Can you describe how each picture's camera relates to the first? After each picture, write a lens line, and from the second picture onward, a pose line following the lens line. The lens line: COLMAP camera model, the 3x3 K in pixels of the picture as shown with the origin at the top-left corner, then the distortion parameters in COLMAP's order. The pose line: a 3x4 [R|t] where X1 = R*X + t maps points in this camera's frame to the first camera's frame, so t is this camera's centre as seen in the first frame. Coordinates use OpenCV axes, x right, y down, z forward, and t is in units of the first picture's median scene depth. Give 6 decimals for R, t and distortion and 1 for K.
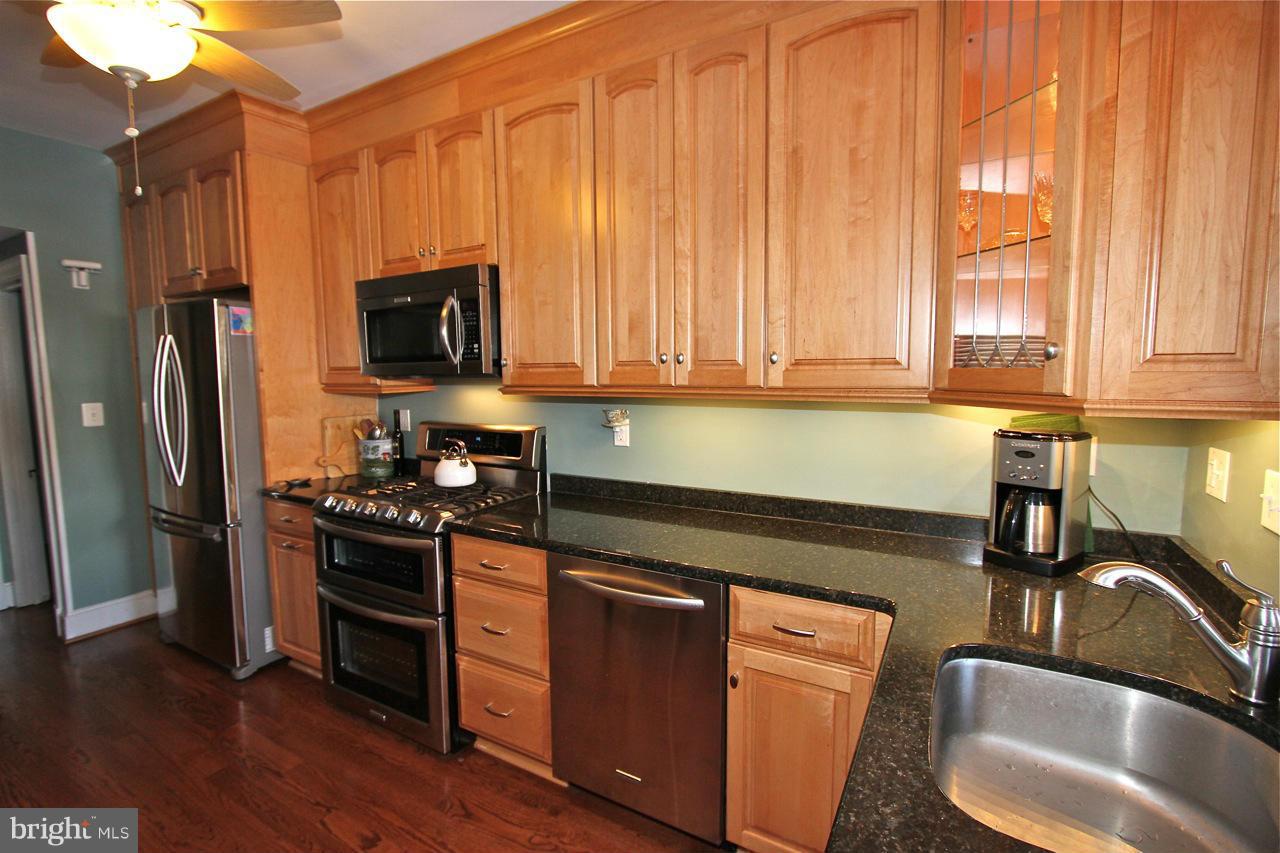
lens RADIAL K [[592.5, 0, 636.6], [0, 592.5, 426.6], [0, 0, 1]] dist [-0.018893, 0.000403]
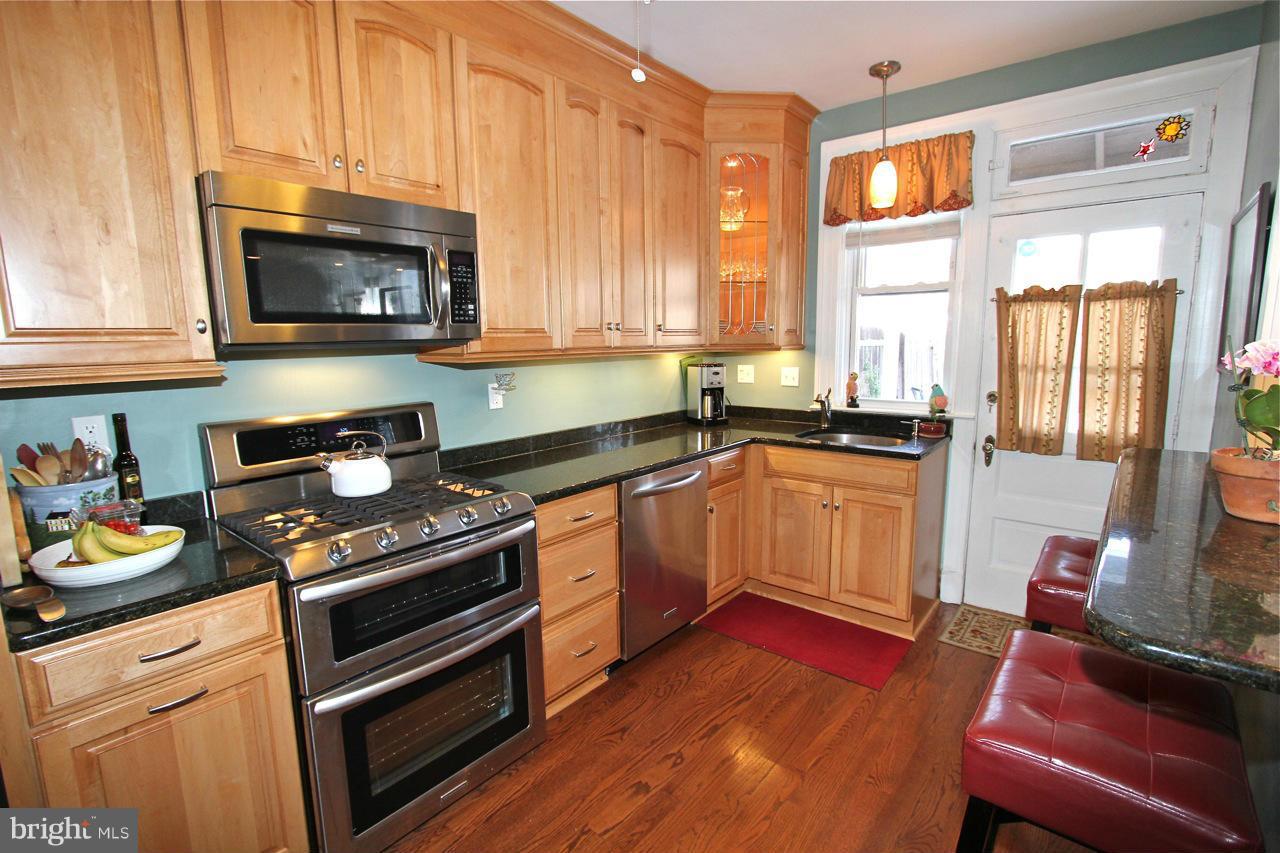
lens RADIAL K [[592.5, 0, 636.6], [0, 592.5, 426.6], [0, 0, 1]] dist [-0.018893, 0.000403]
pose [[0.173444, -0.141172, 0.974673, -1.137918], [0.106090, 0.986592, 0.124020, -0.044767], [-0.979113, 0.081892, 0.186096, 0.623705]]
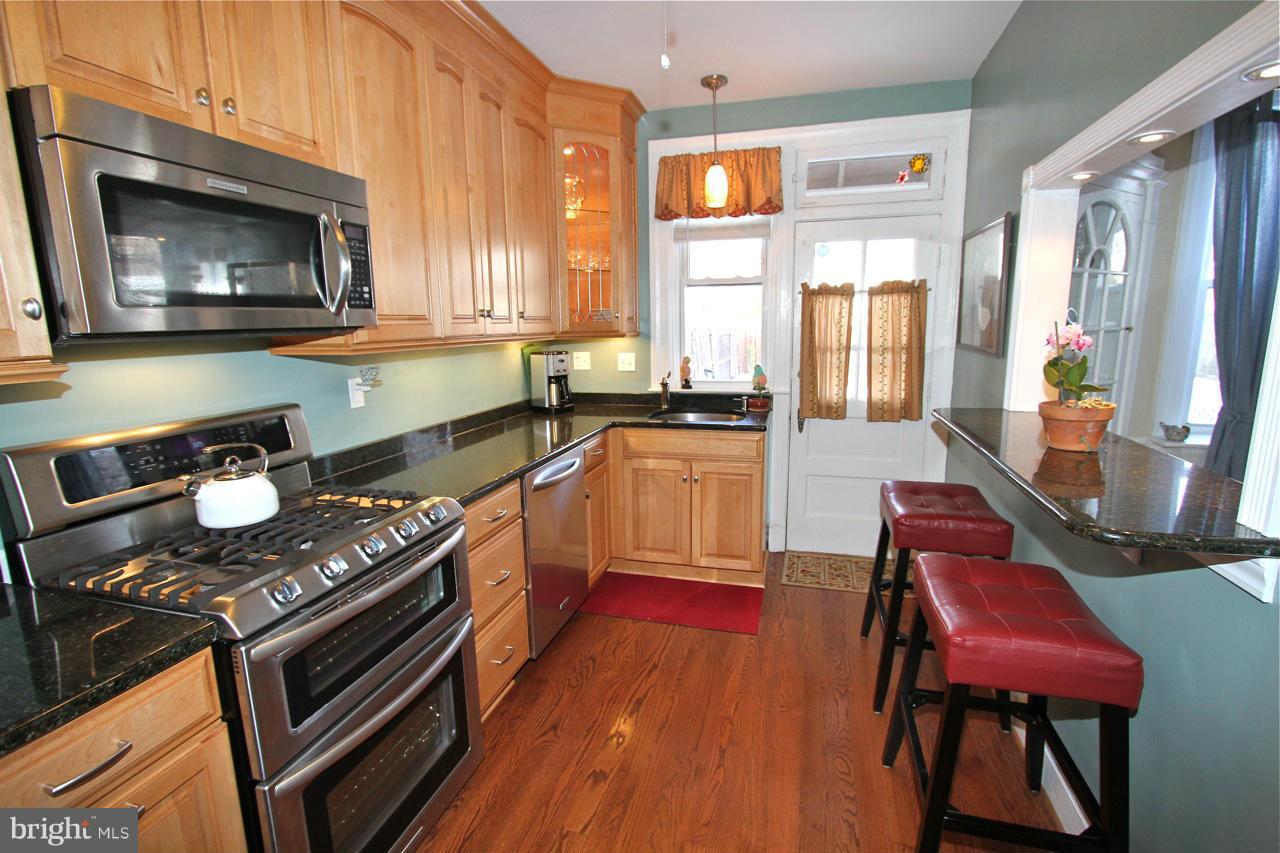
lens RADIAL K [[592.5, 0, 636.6], [0, 592.5, 426.6], [0, 0, 1]] dist [-0.018893, 0.000403]
pose [[-0.245223, -0.157112, 0.956651, -1.130481], [0.108109, 0.976195, 0.188034, -0.071167], [-0.963420, 0.149532, -0.222400, 0.880785]]
